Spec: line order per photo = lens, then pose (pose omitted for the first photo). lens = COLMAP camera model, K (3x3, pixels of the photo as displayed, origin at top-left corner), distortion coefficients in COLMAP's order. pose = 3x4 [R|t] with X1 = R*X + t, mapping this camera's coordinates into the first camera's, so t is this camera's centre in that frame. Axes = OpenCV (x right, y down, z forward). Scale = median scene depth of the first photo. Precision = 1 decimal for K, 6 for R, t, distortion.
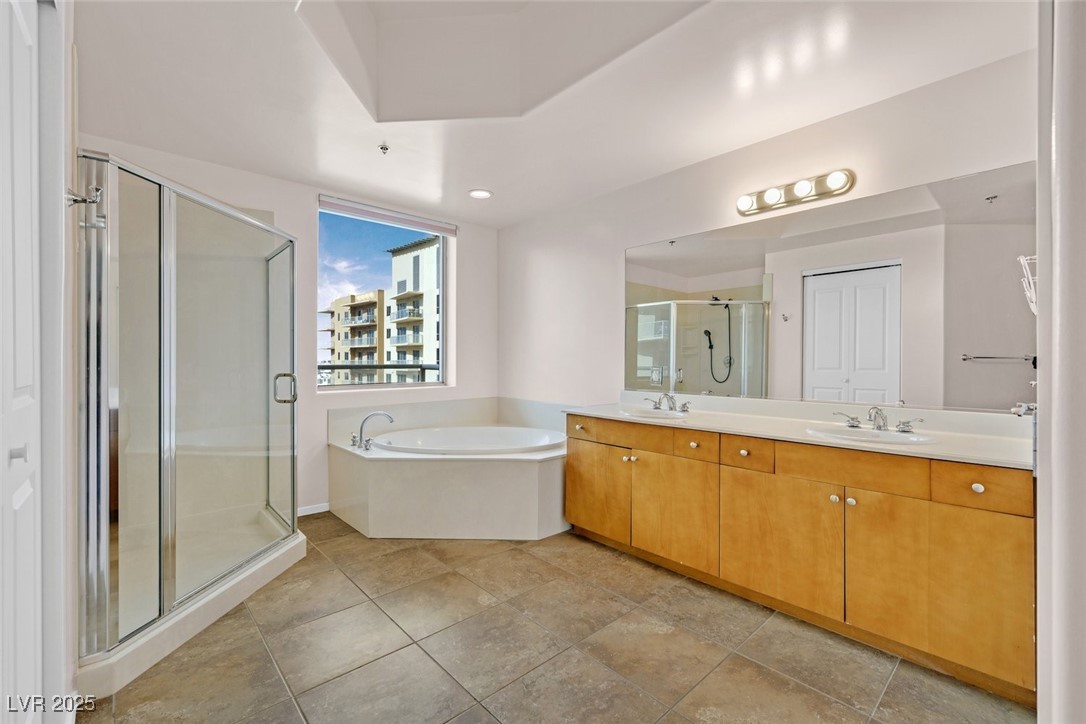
lens RADIAL K [[464.5, 0, 544.5], [0, 464.5, 360.2], [0, 0, 1]] dist [0.000206, 0.000595]
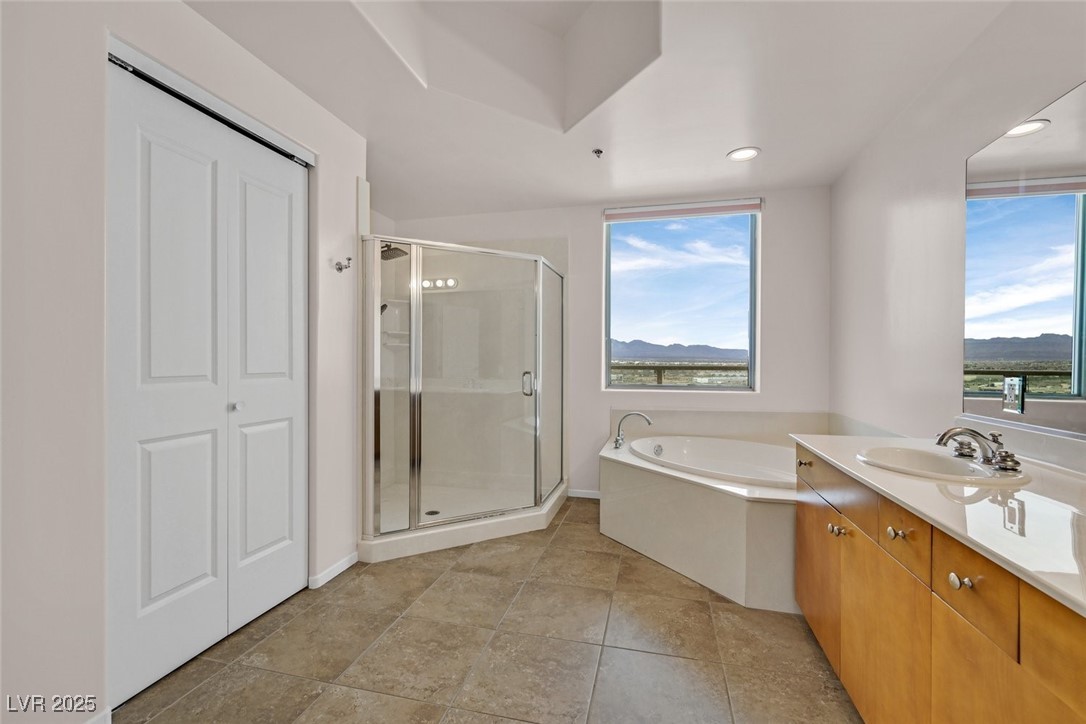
lens RADIAL K [[464.5, 0, 543.6], [0, 464.5, 361.3], [0, 0, 1]] dist [0.000206, 0.000595]
pose [[0.548966, 0.005581, -0.835826, 0.460653], [-0.003388, 0.999984, 0.004452, -0.003583], [0.835838, 0.000388, 0.548976, 0.360350]]
